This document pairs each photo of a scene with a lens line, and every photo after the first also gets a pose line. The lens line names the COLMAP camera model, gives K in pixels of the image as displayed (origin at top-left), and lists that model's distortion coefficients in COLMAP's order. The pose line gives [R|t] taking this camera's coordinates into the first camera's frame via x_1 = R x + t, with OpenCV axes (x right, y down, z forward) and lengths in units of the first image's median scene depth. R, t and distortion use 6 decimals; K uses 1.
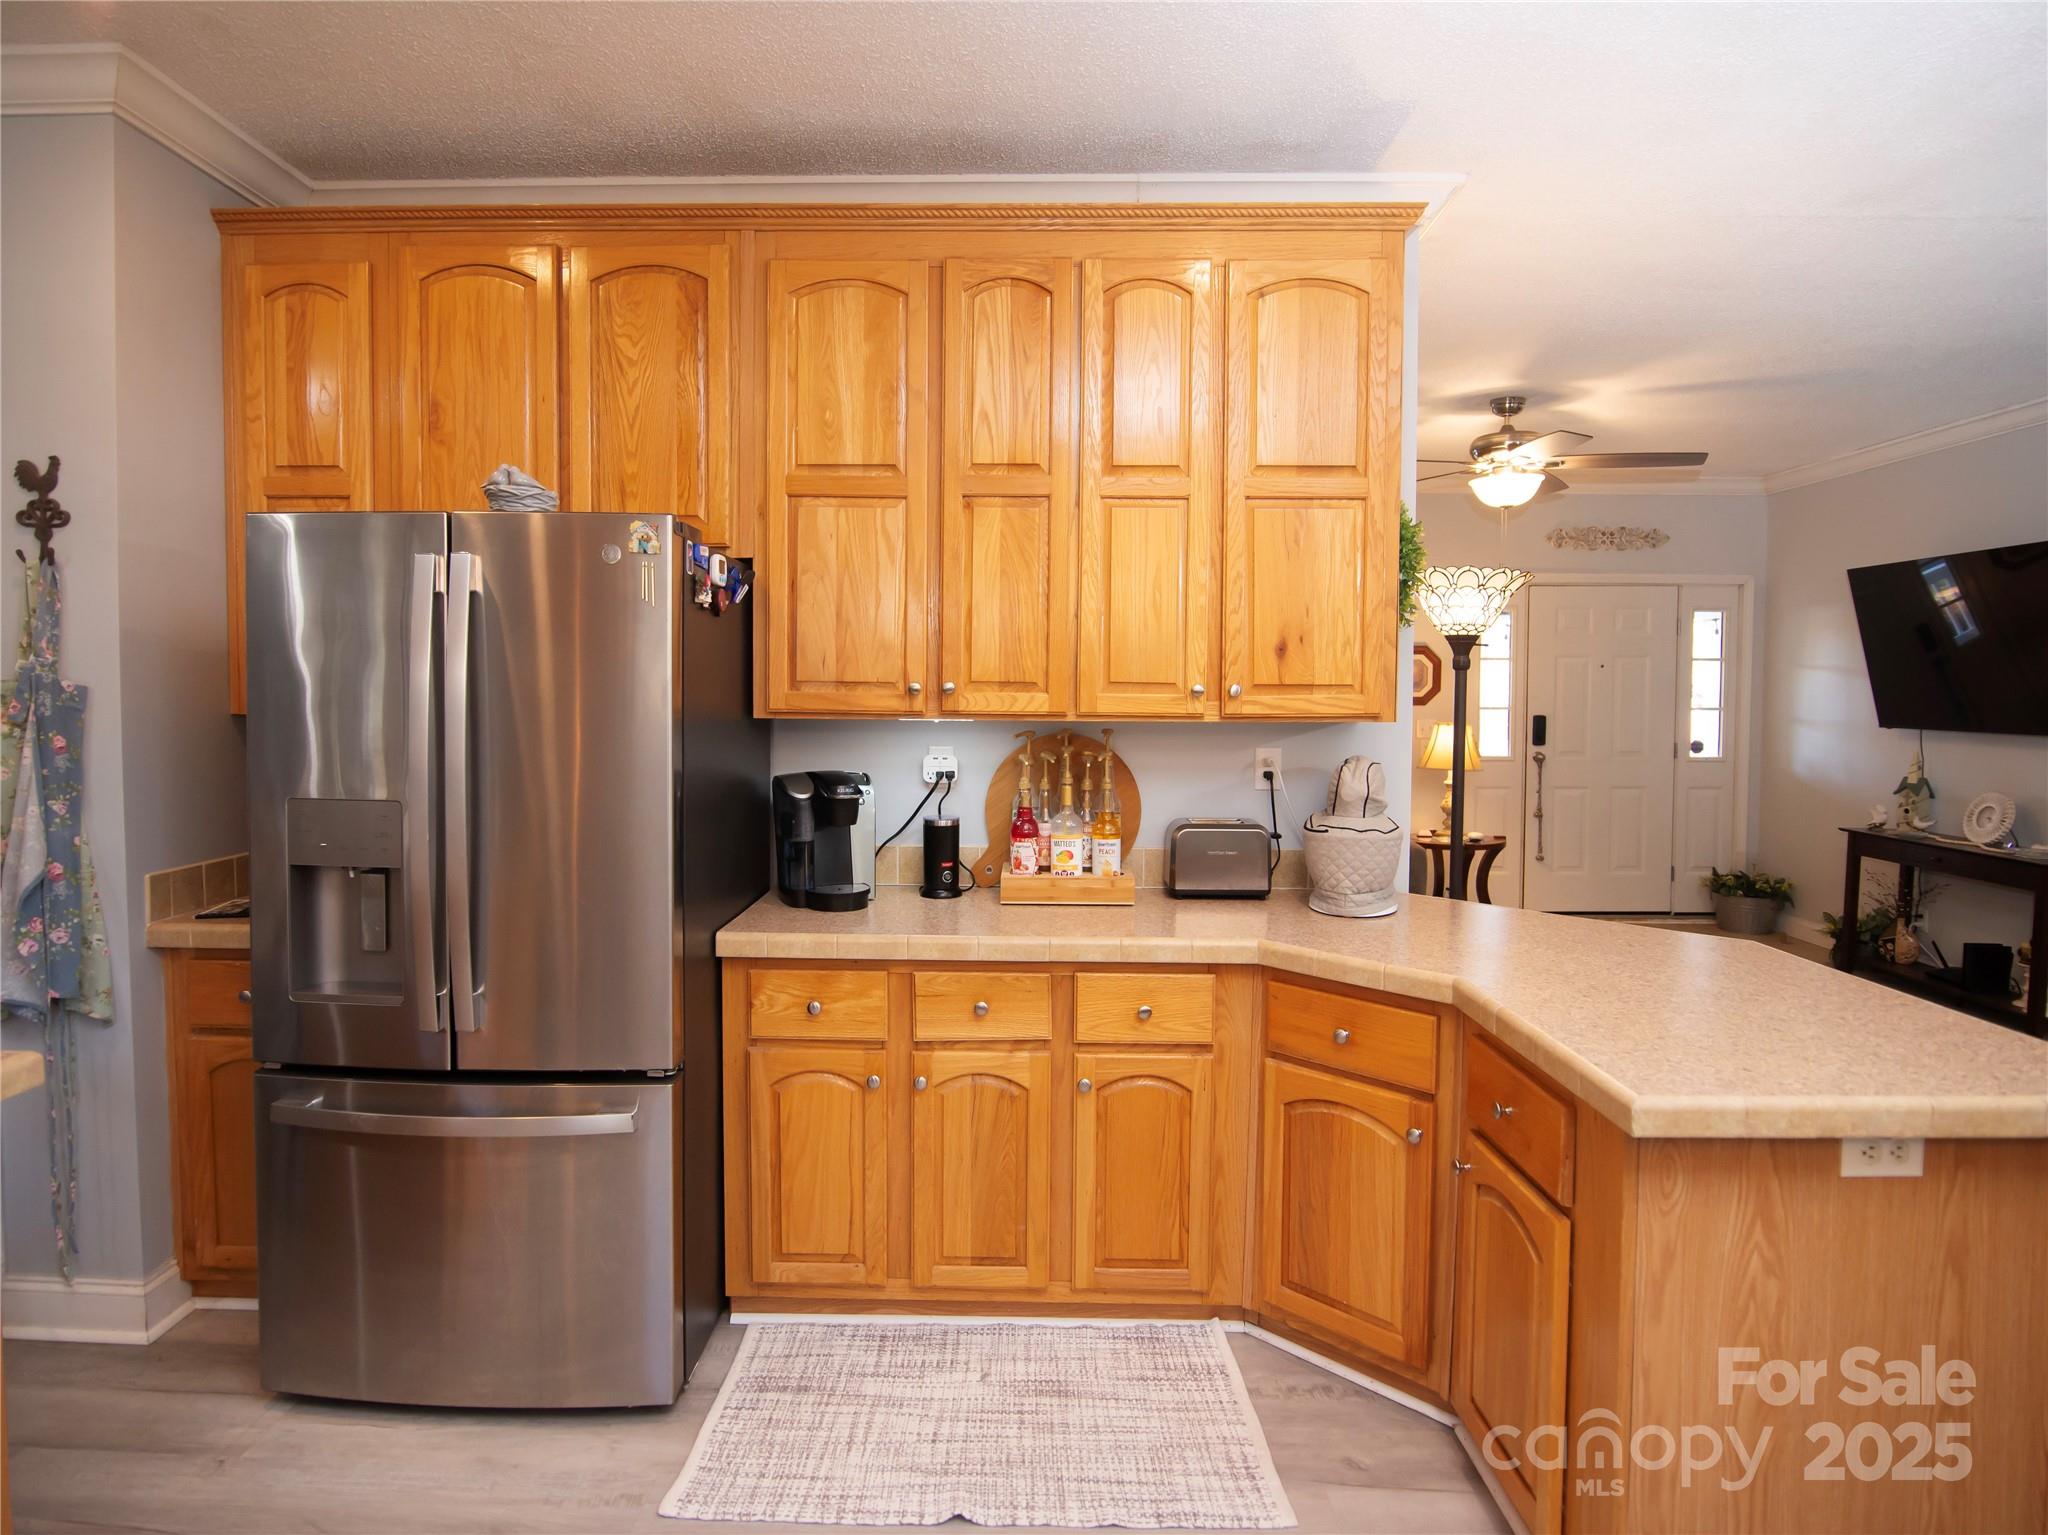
lens RADIAL K [[1215.2, 0, 1040.4], [0, 1215.2, 776.2], [0, 0, 1]] dist [-0.019990, -0.003243]
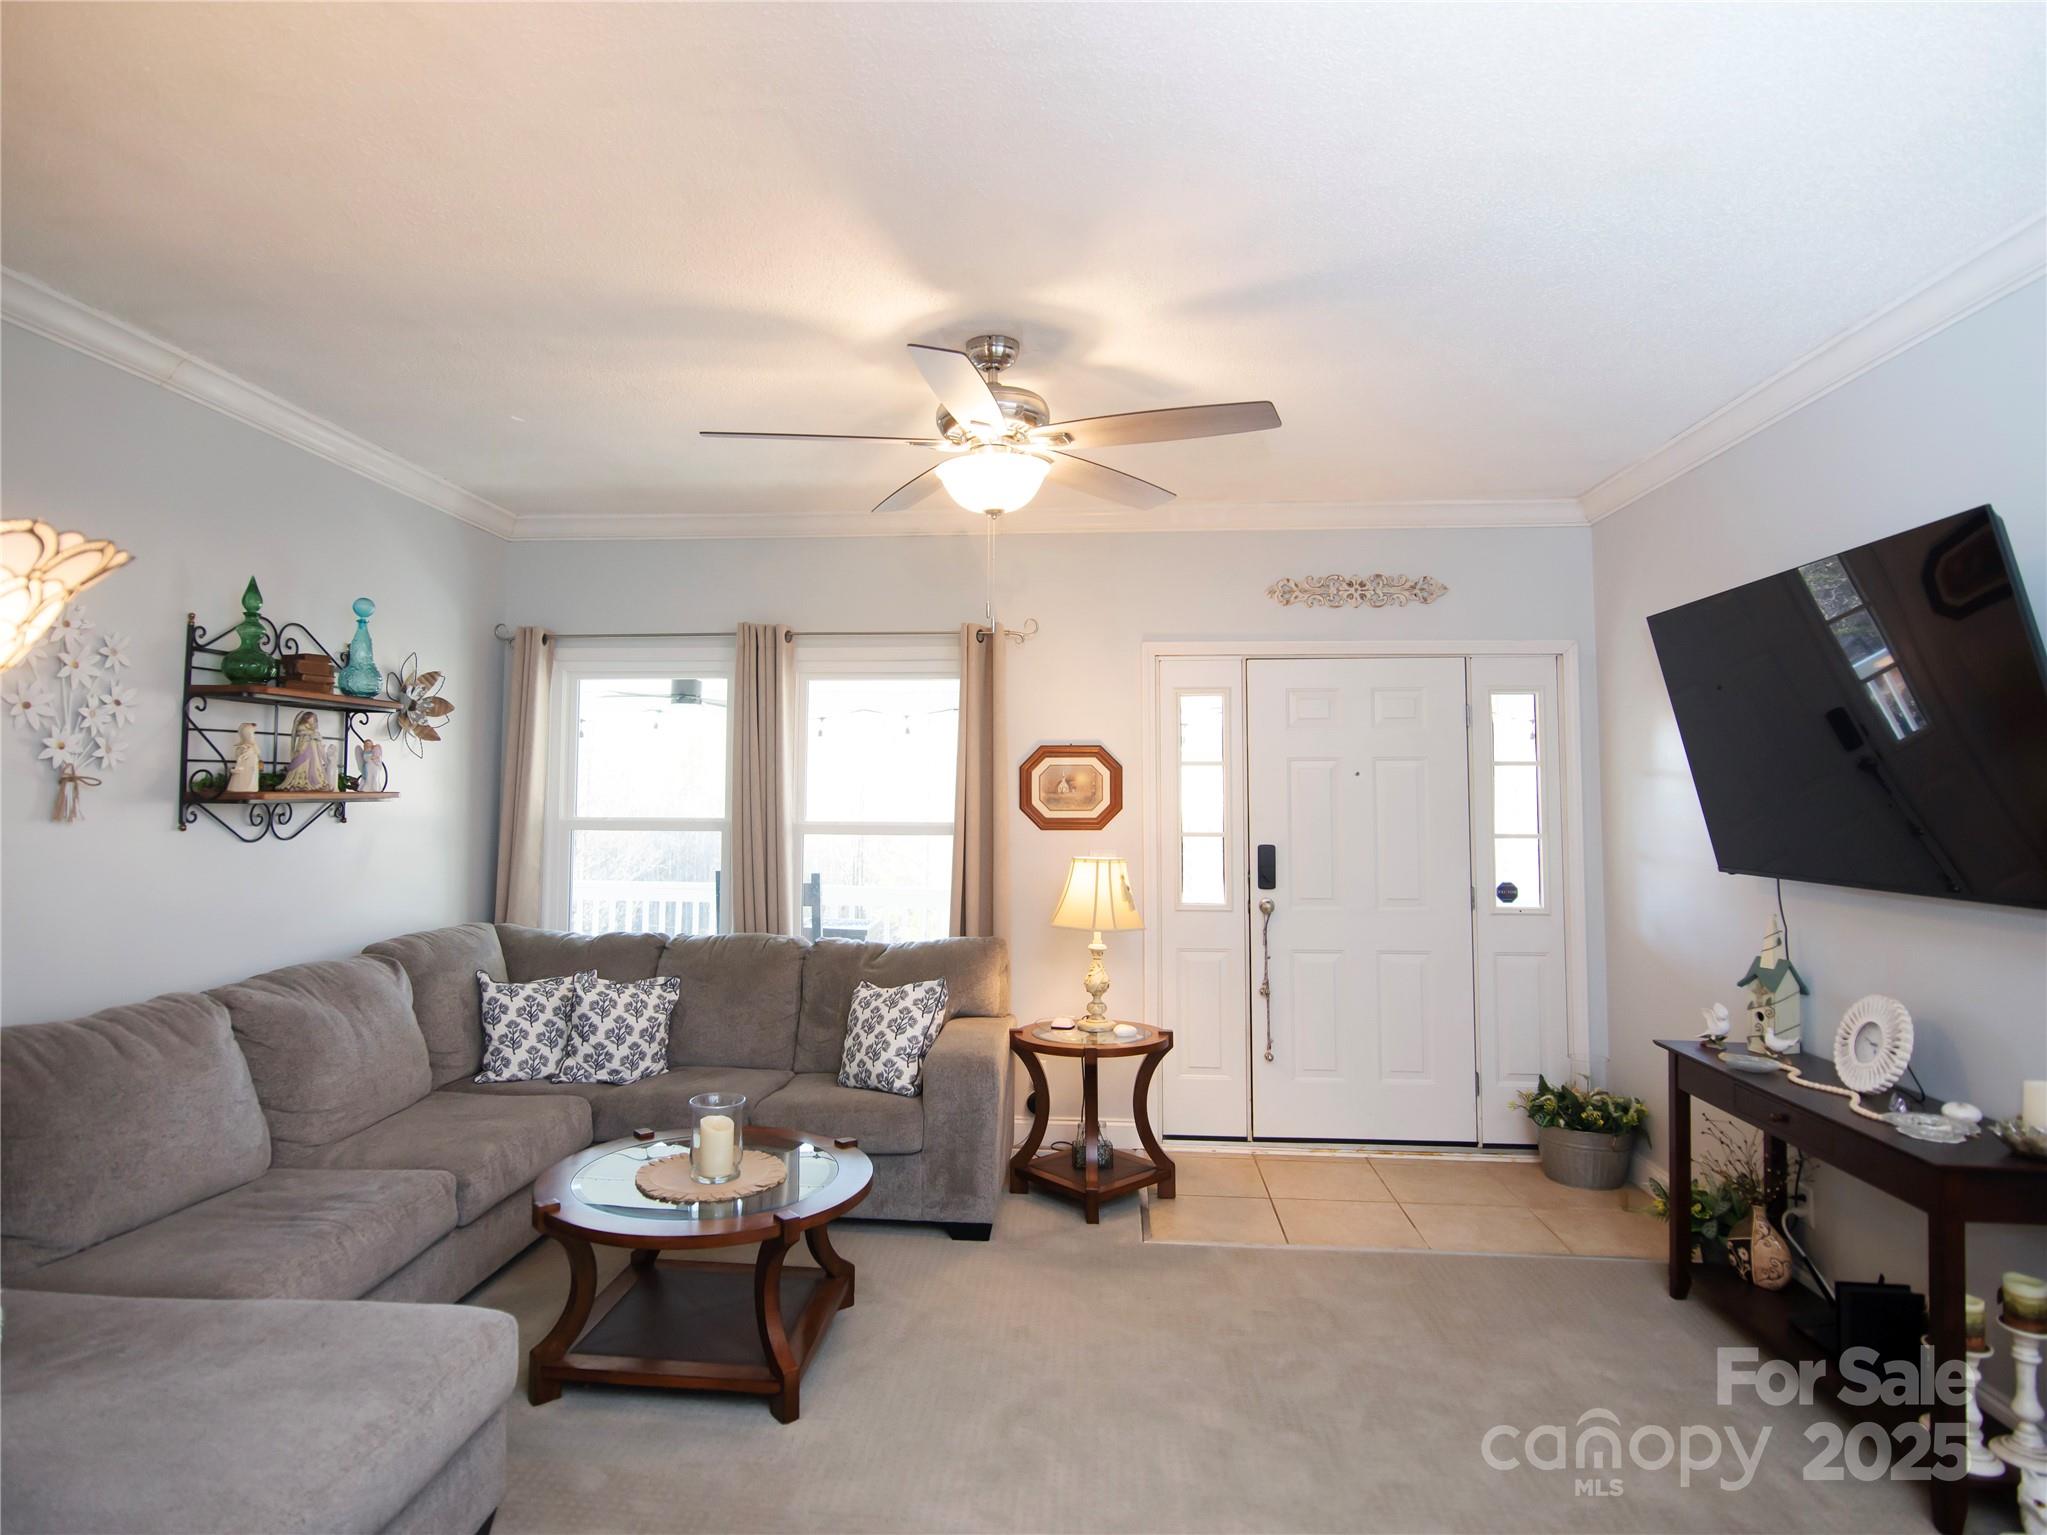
lens RADIAL K [[1214.6, 0, 1013.5], [0, 1214.6, 748.0], [0, 0, 1]] dist [-0.019990, -0.003243]
pose [[0.996048, -0.002280, -0.088782, 0.339697], [-0.007942, 0.993378, -0.114620, -0.025658], [0.088456, 0.114872, 0.989434, 0.307149]]
